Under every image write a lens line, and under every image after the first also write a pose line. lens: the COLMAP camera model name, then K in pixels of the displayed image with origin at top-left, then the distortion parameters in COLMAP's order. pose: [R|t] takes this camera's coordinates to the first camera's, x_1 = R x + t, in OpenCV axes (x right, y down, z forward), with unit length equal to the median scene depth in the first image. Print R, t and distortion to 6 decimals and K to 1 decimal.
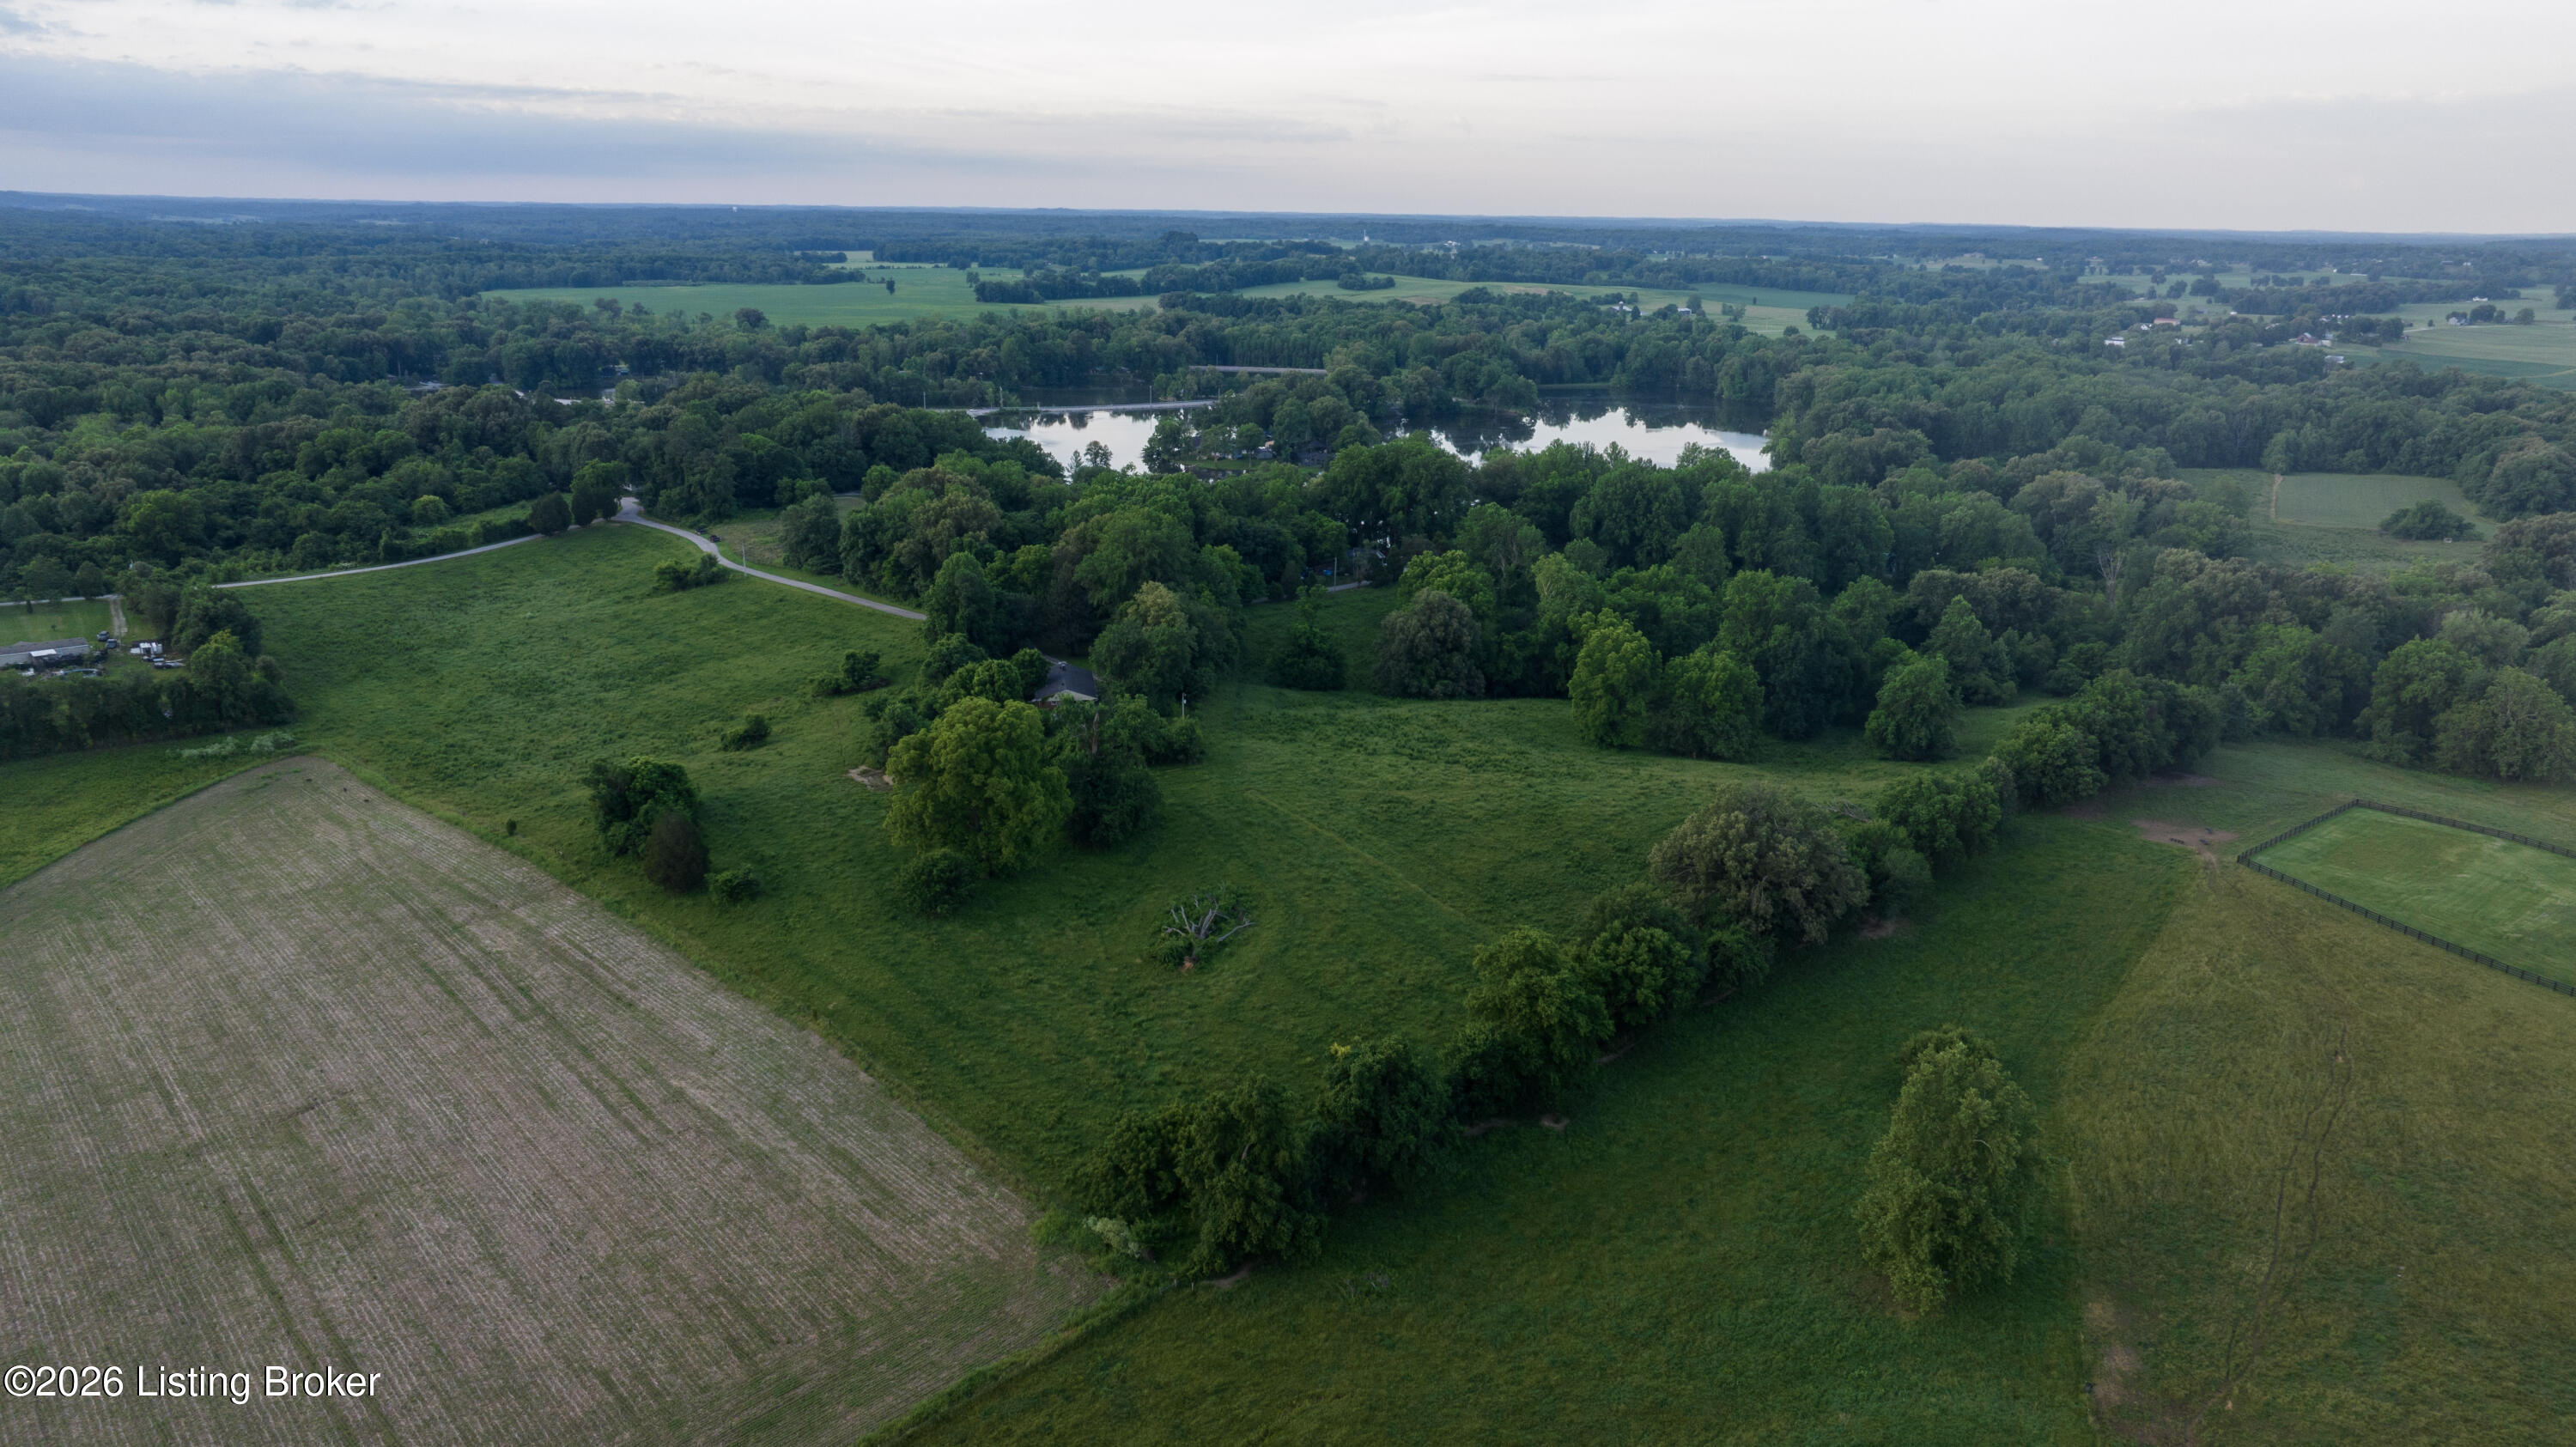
lens RADIAL K [[1810.3, 0, 1299.5], [0, 1810.3, 710.5], [0, 0, 1]] dist [-0.009362, -0.001865]
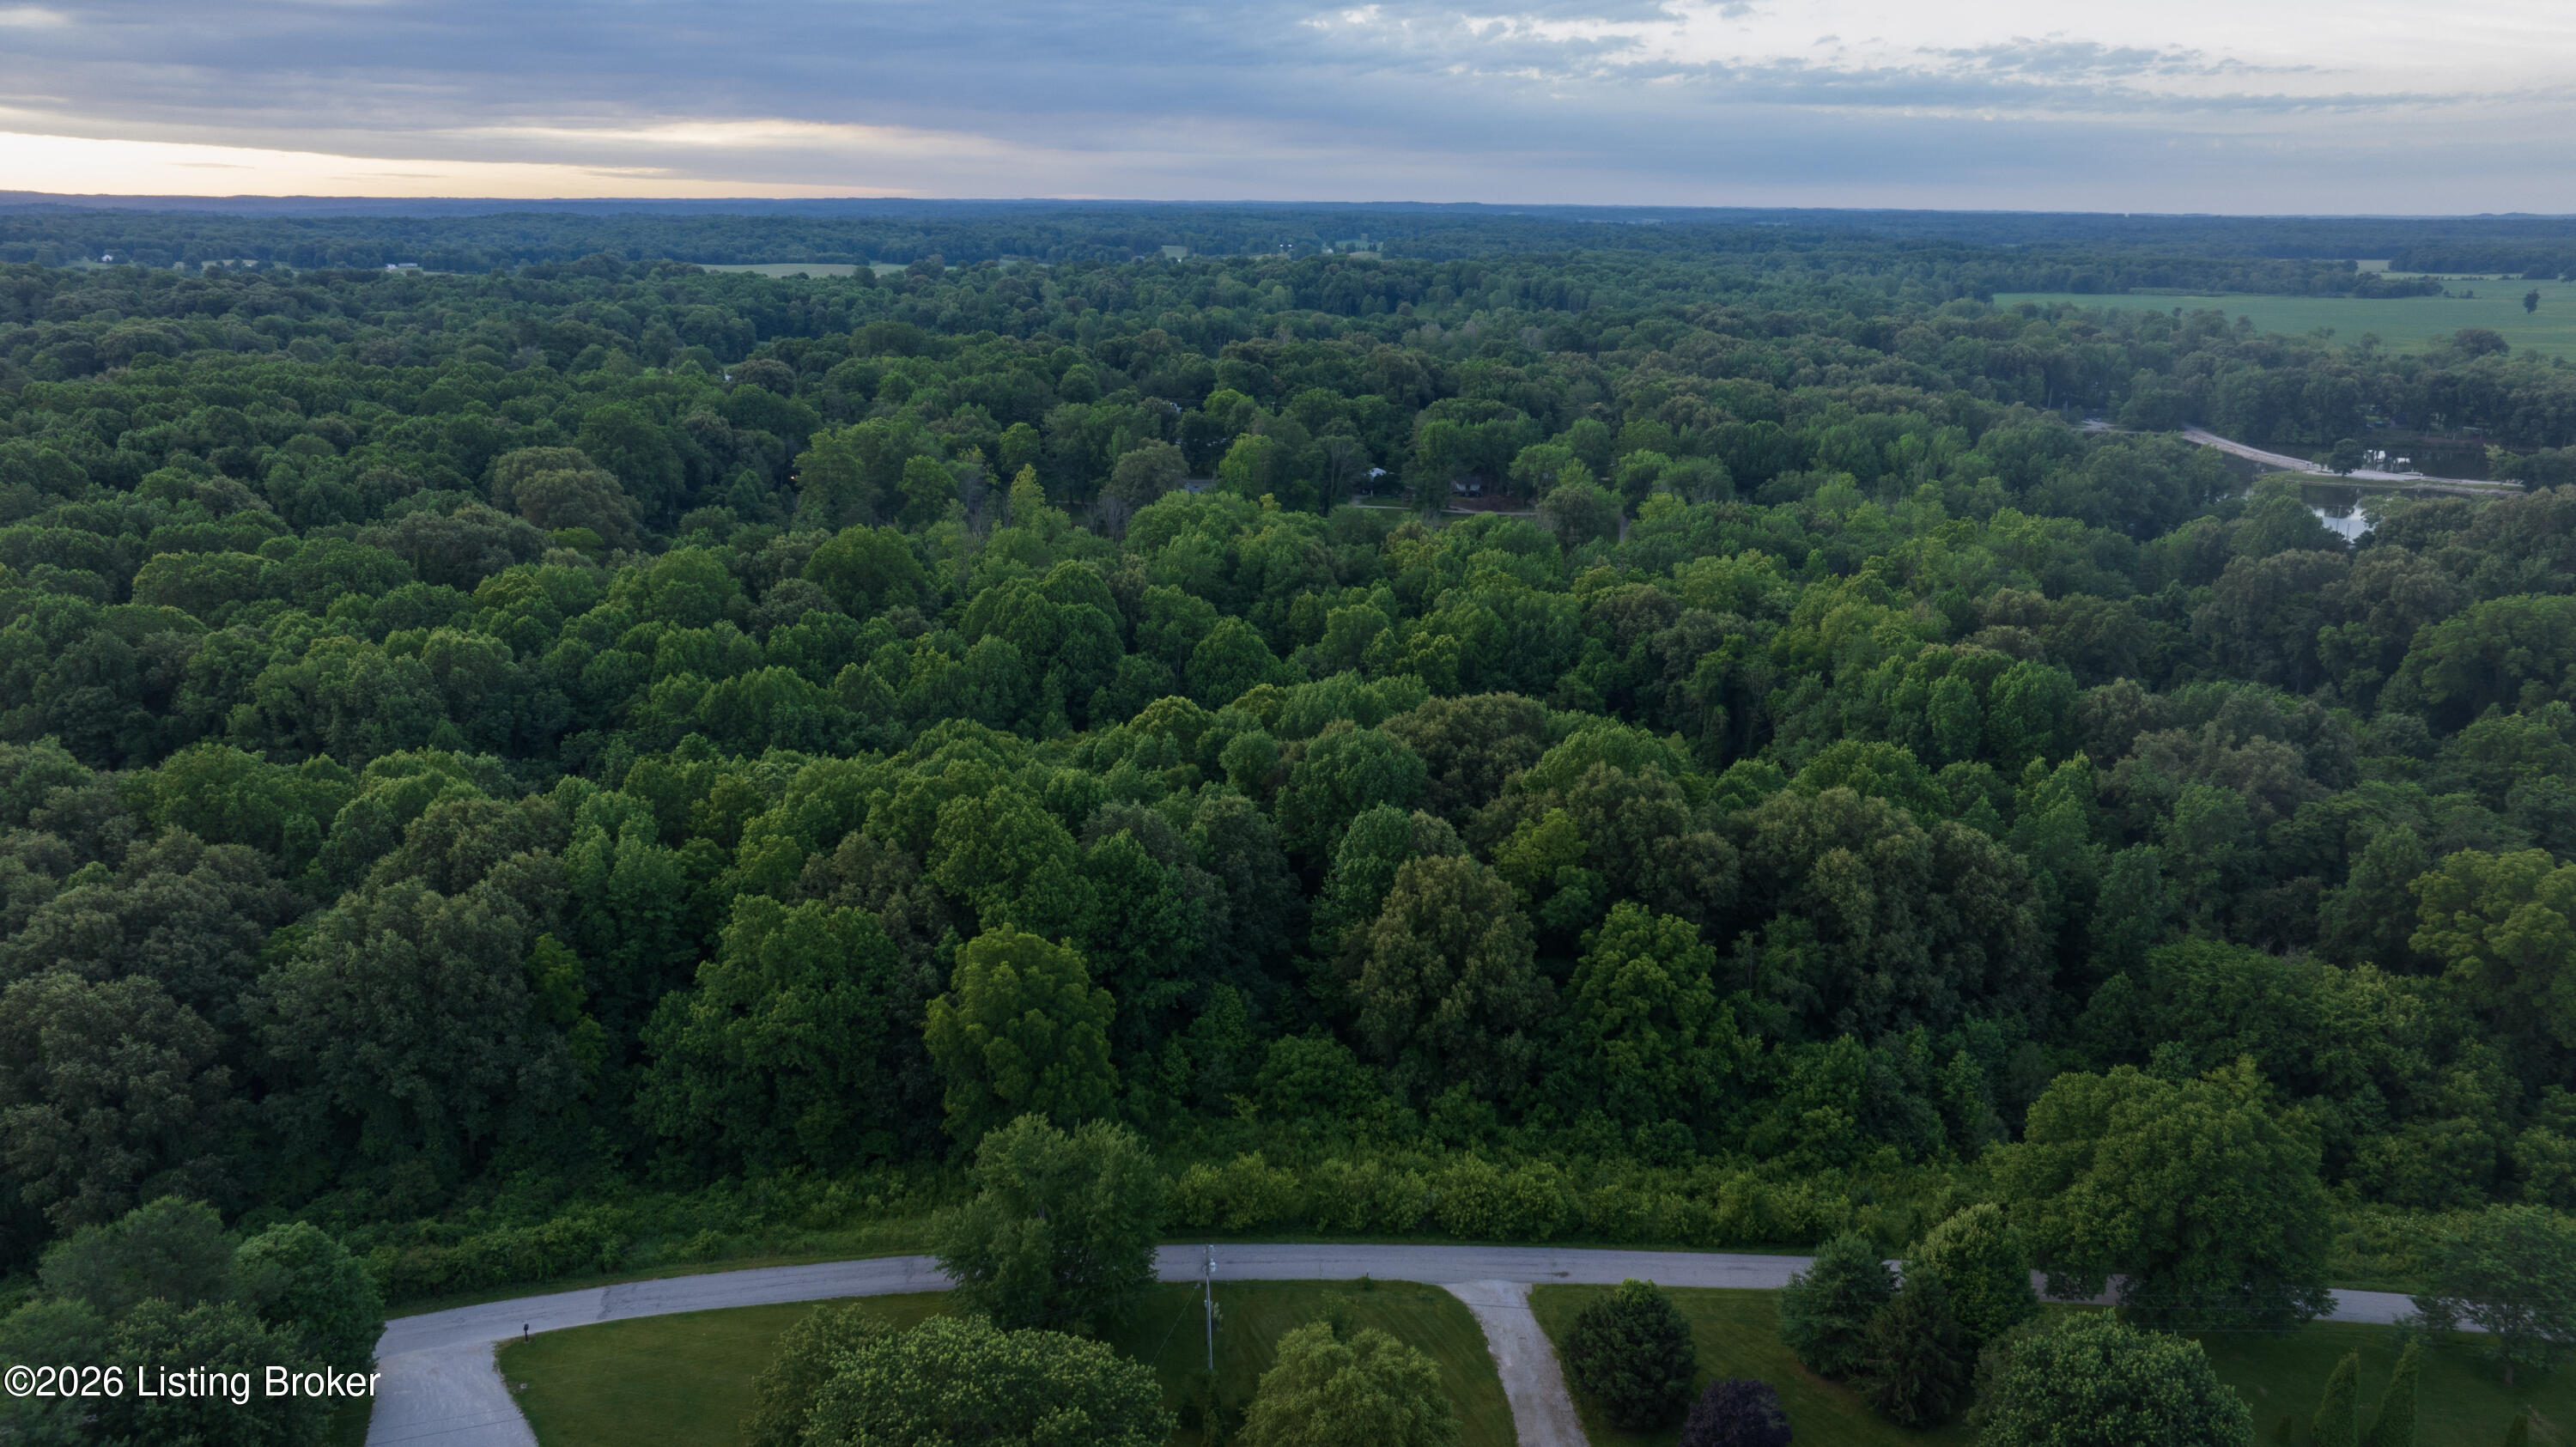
lens RADIAL K [[1810.3, 0, 1299.5], [0, 1810.3, 710.5], [0, 0, 1]] dist [-0.009362, -0.001865]
pose [[0.759883, 0.167840, -0.628019, -0.135374], [-0.170025, 0.983779, 0.057192, -0.030087], [0.627431, 0.063320, 0.776094, 0.137192]]
